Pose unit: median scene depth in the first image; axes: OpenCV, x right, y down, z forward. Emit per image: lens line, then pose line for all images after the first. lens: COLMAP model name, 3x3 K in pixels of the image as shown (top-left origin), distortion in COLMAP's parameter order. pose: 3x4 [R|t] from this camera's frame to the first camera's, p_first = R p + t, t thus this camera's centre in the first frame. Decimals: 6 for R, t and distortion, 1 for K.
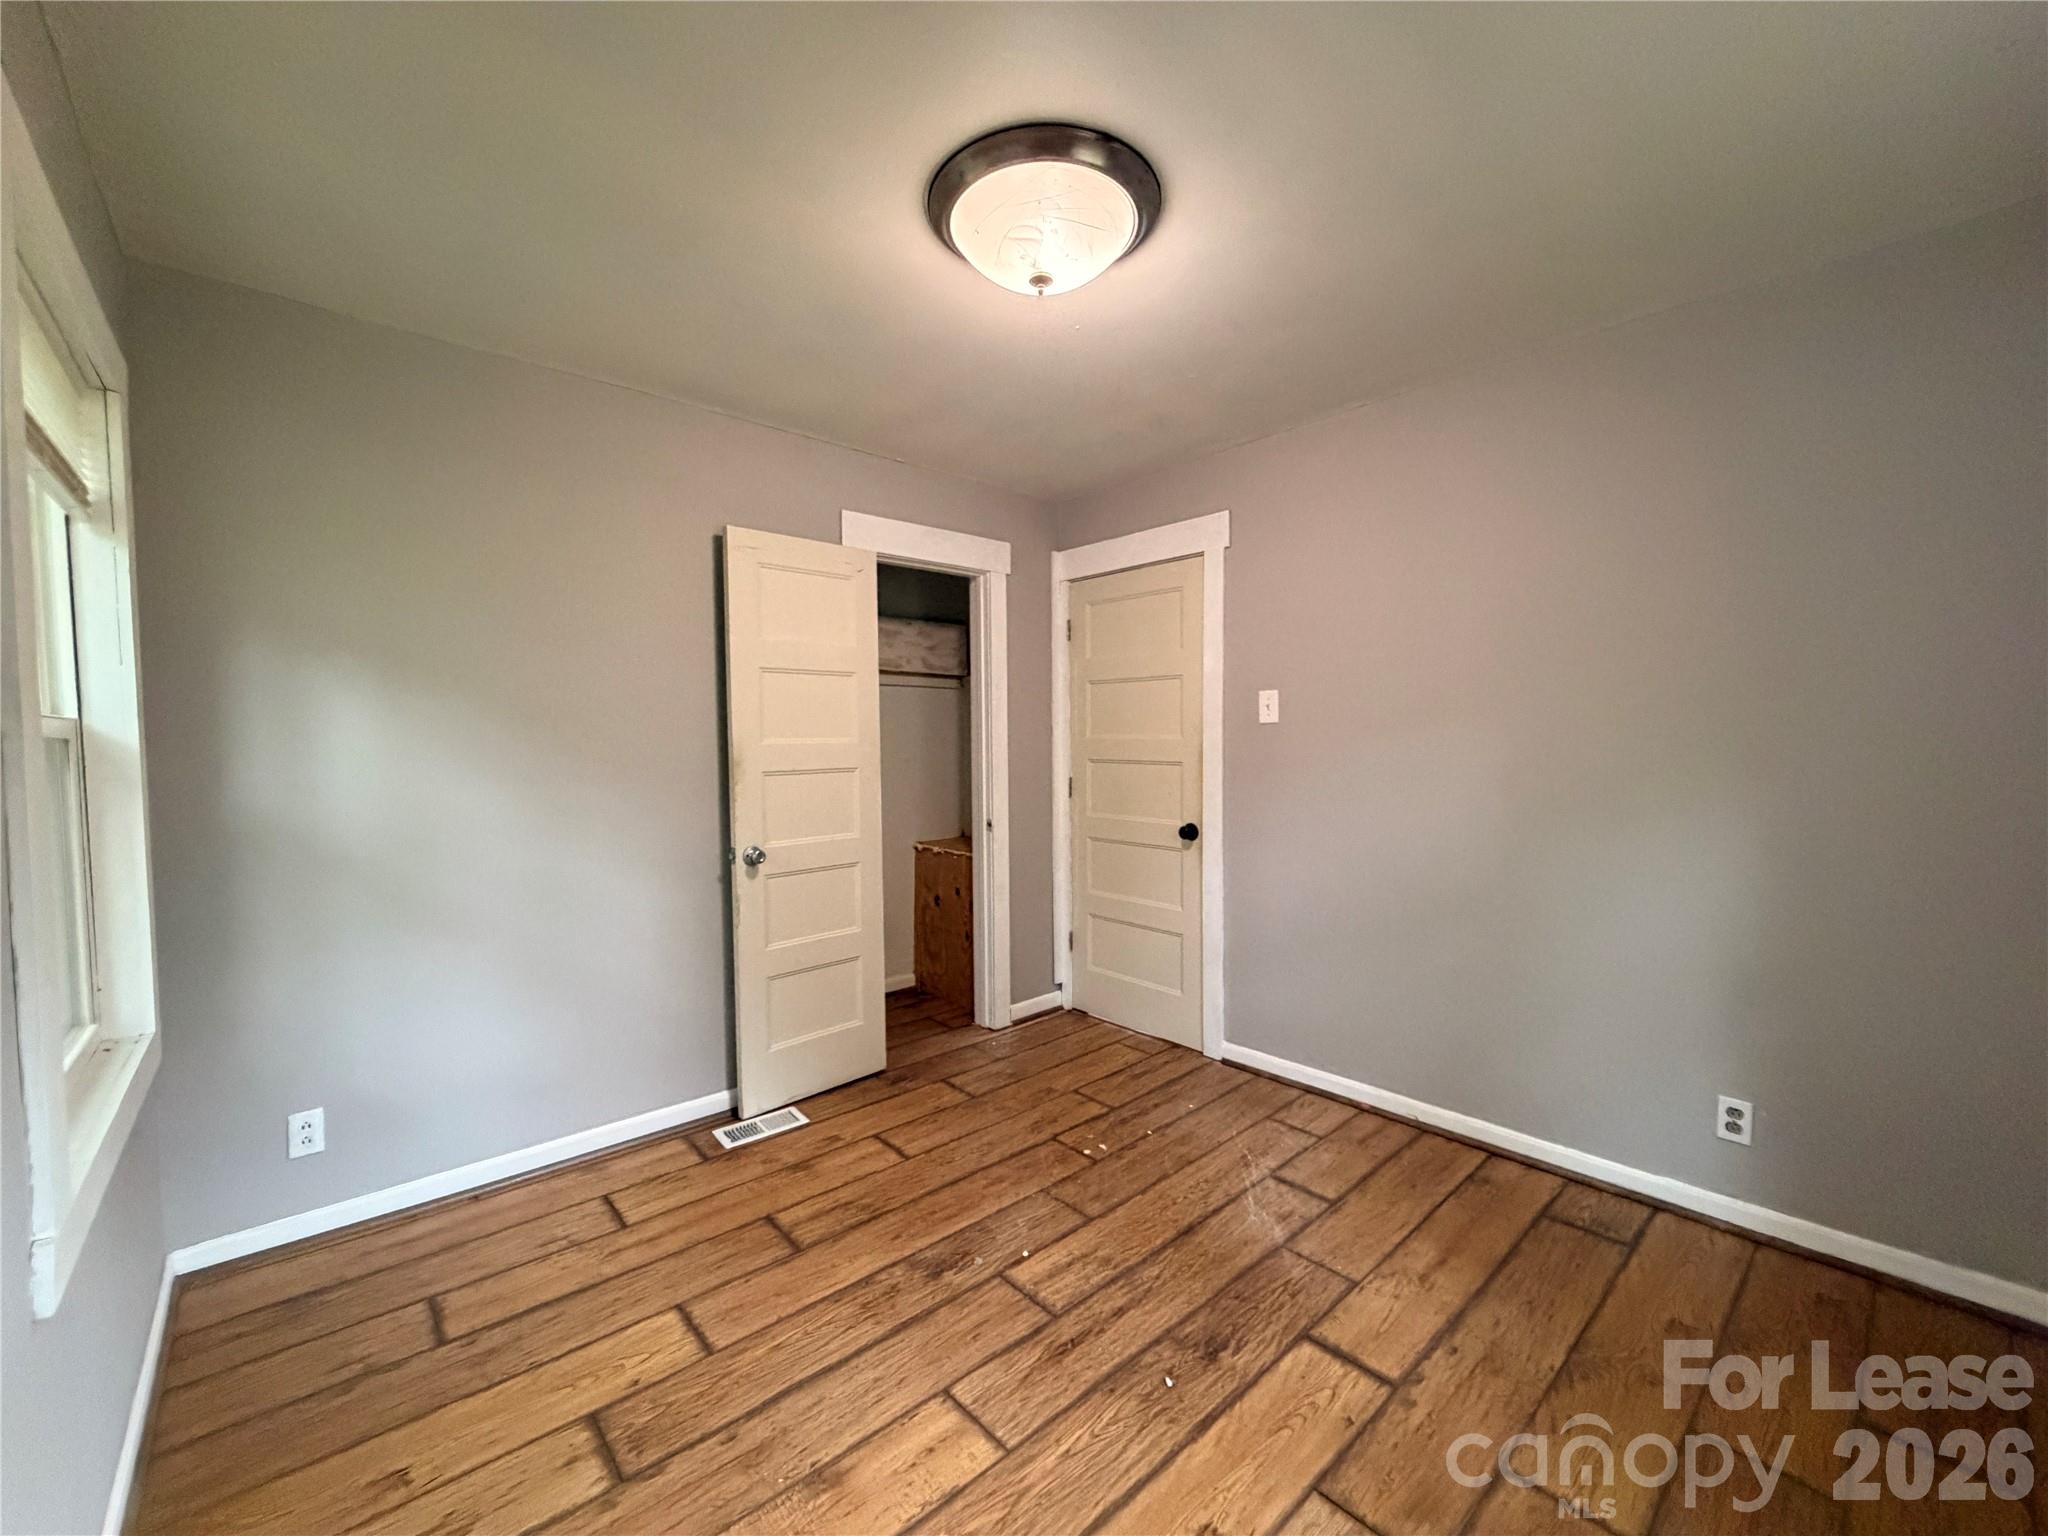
lens RADIAL K [[819.3, 0, 1017.0], [0, 819.3, 769.2], [0, 0, 1]] dist [-0.000505, 0.000062]
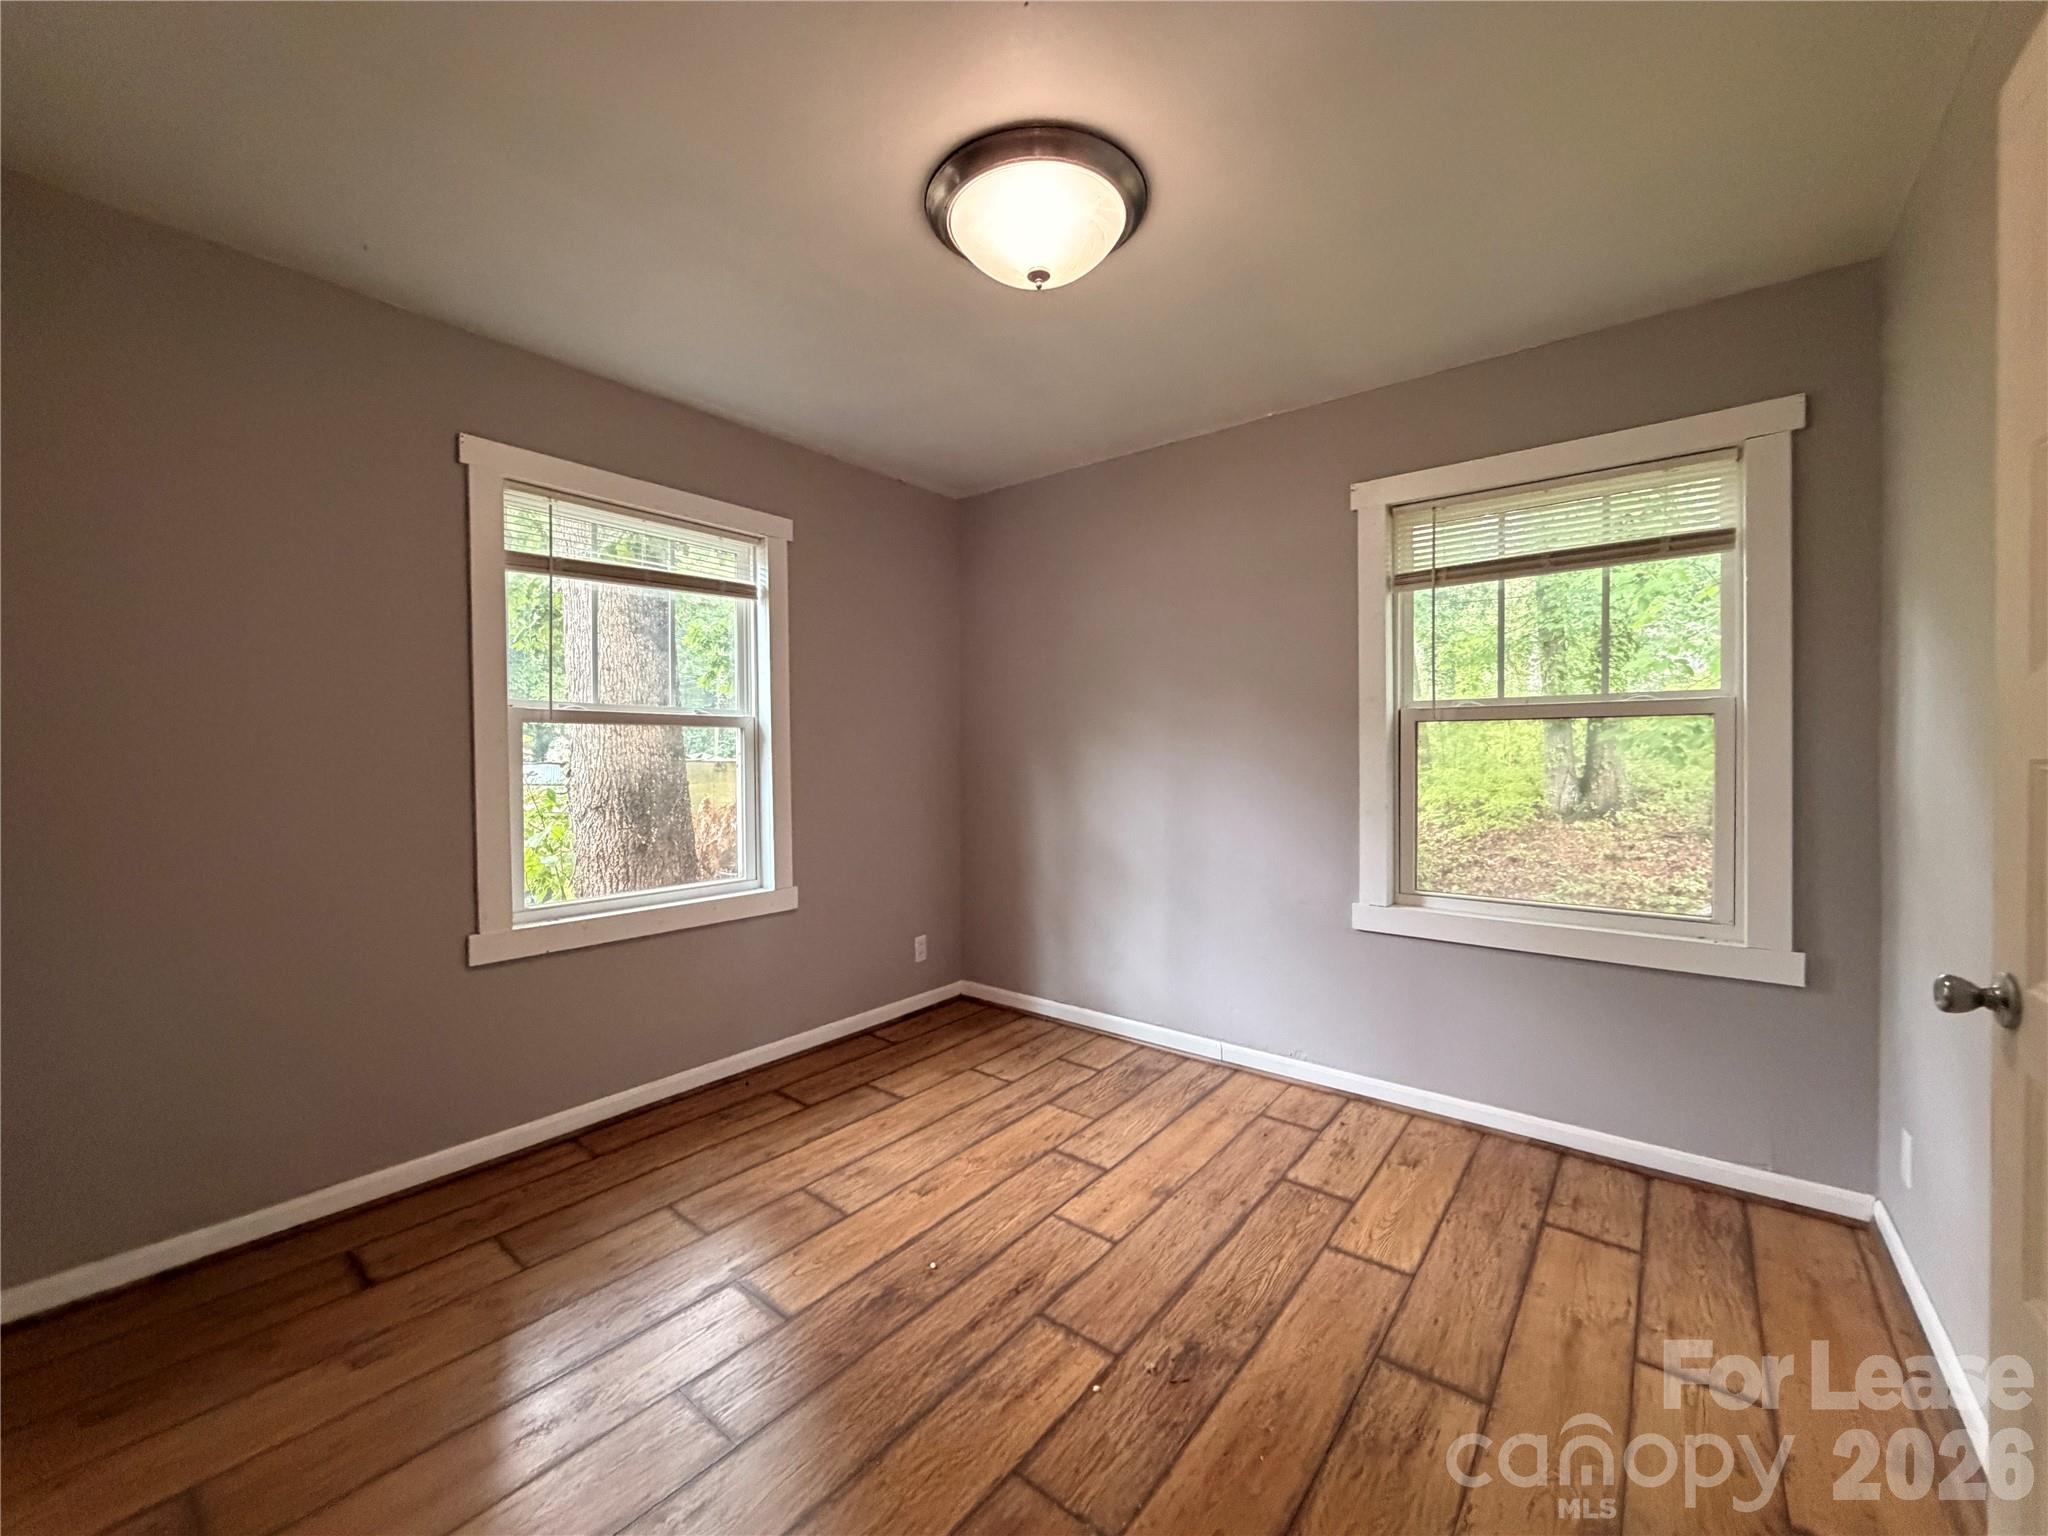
lens RADIAL K [[818.6, 0, 1017.4], [0, 818.6, 768.1], [0, 0, 1]] dist [-0.000110, -0.000055]
pose [[-0.986081, 0.016083, -0.165483, 0.222146], [0.007346, 0.998553, 0.053274, -0.021721], [0.166101, 0.051317, -0.984773, 1.913553]]
